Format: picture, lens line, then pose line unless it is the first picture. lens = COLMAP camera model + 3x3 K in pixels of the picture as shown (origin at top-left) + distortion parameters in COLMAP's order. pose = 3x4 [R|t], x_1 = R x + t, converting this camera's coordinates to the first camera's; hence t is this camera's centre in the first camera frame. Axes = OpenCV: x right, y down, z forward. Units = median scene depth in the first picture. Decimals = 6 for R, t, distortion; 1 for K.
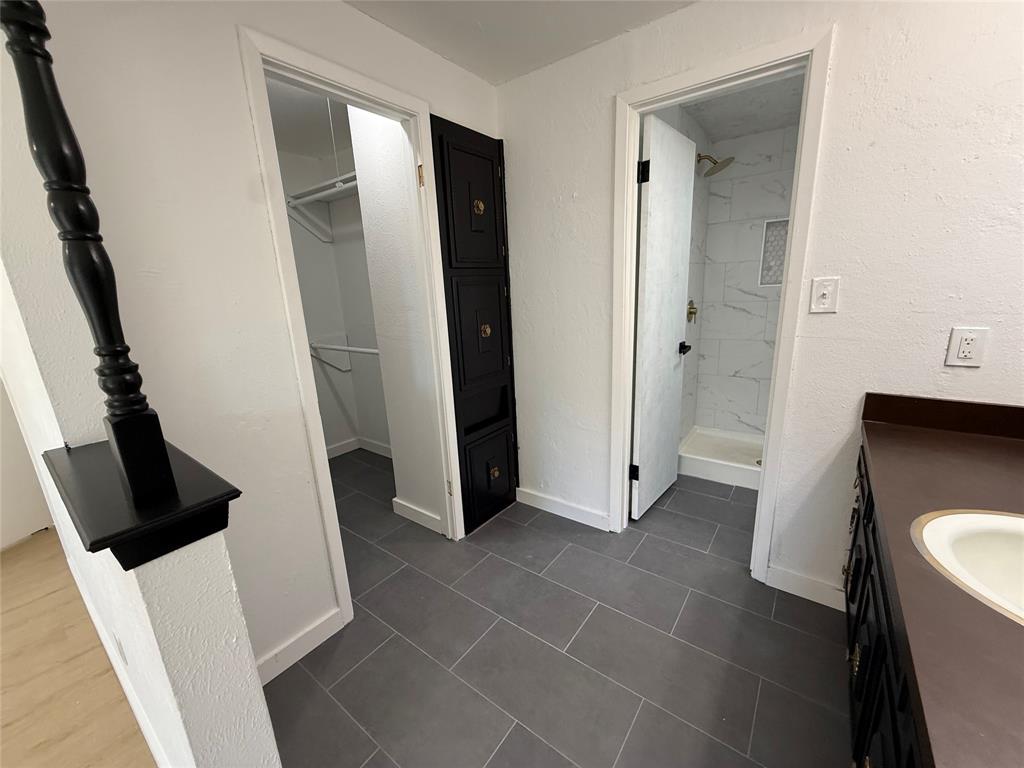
lens RADIAL K [[407.7, 0, 515.8], [0, 407.7, 383.7], [0, 0, 1]] dist [0.000617, -0.000073]
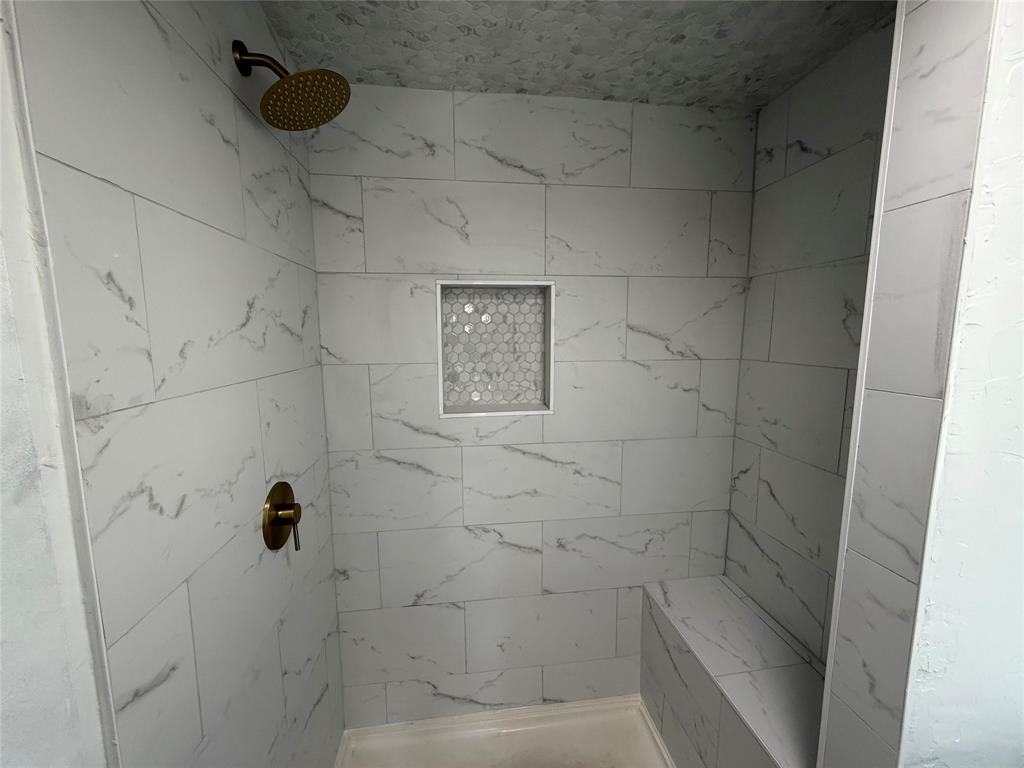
lens RADIAL K [[407.7, 0, 513.4], [0, 407.7, 385.0], [0, 0, 1]] dist [0.000617, -0.000073]
pose [[0.715712, -0.044056, 0.697005, 0.336407], [0.142333, 0.986264, -0.083813, -0.225341], [-0.683738, 0.159193, 0.712151, 0.614273]]
